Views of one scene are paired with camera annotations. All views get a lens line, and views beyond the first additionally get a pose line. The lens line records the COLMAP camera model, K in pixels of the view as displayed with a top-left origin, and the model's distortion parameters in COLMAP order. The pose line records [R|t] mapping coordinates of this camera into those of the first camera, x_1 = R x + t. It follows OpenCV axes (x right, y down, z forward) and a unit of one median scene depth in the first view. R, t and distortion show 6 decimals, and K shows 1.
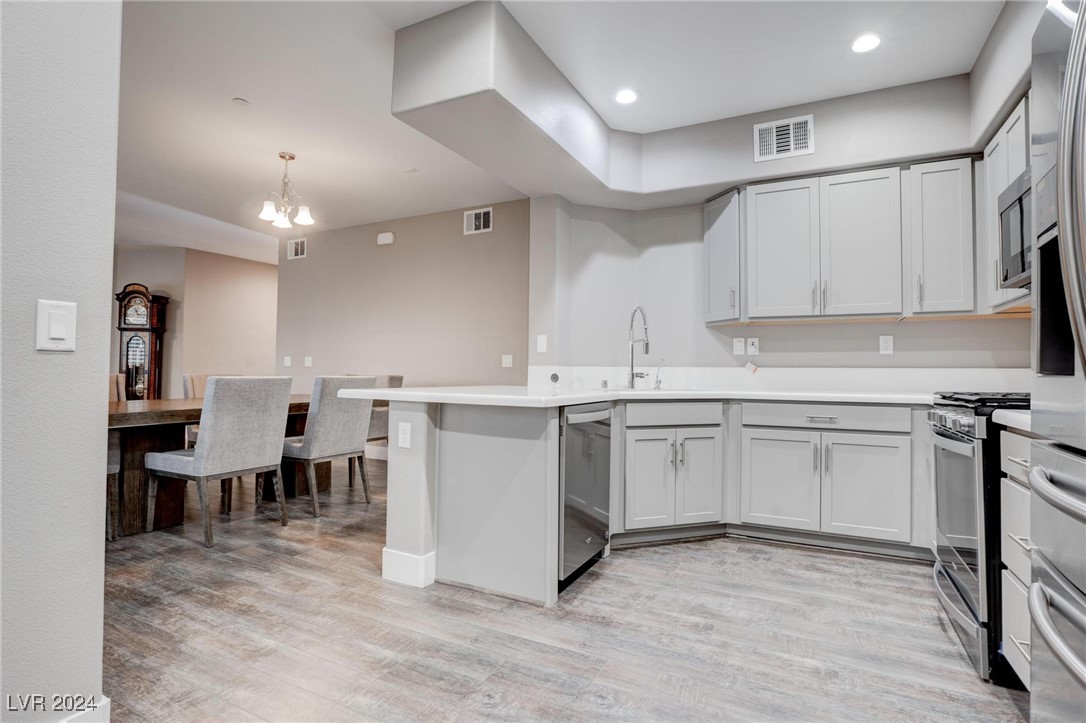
lens RADIAL K [[535.3, 0, 543.0], [0, 535.3, 361.5], [0, 0, 1]] dist [-0.028238, 0.000618]
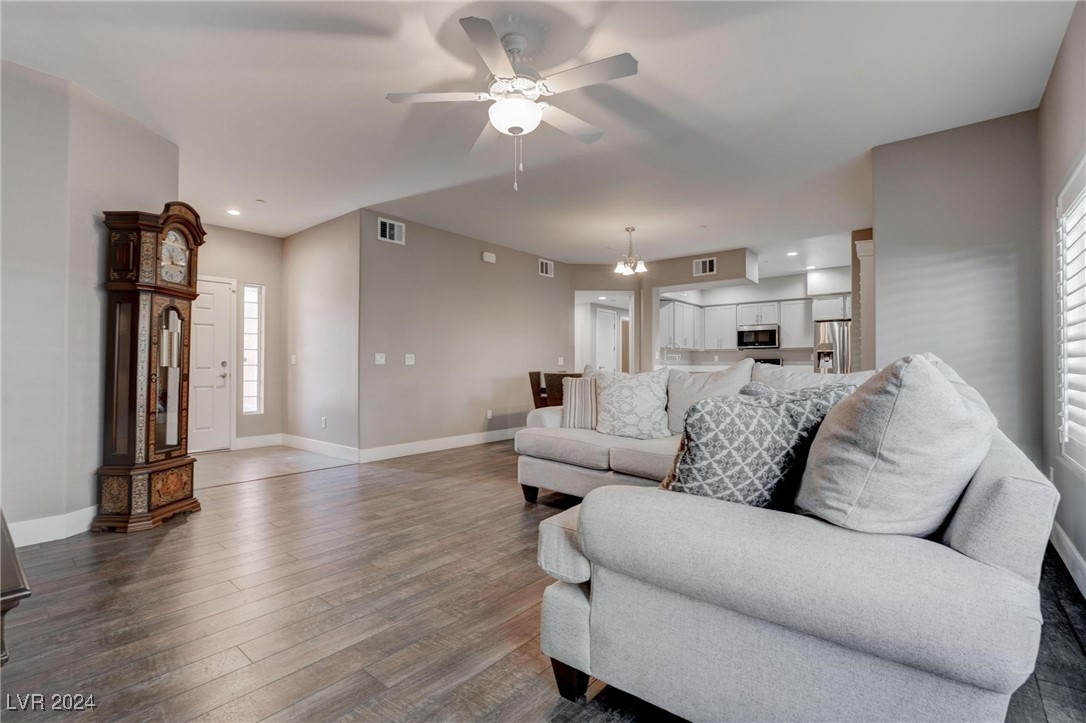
lens RADIAL K [[490.4, 0, 540.7], [0, 490.4, 366.7], [0, 0, 1]] dist [-0.002857, 0.000312]
pose [[0.222162, -0.005905, 0.974992, -3.421307], [-0.013182, 0.999872, 0.009059, 0.005539], [-0.974921, -0.014864, 0.222056, 1.640017]]
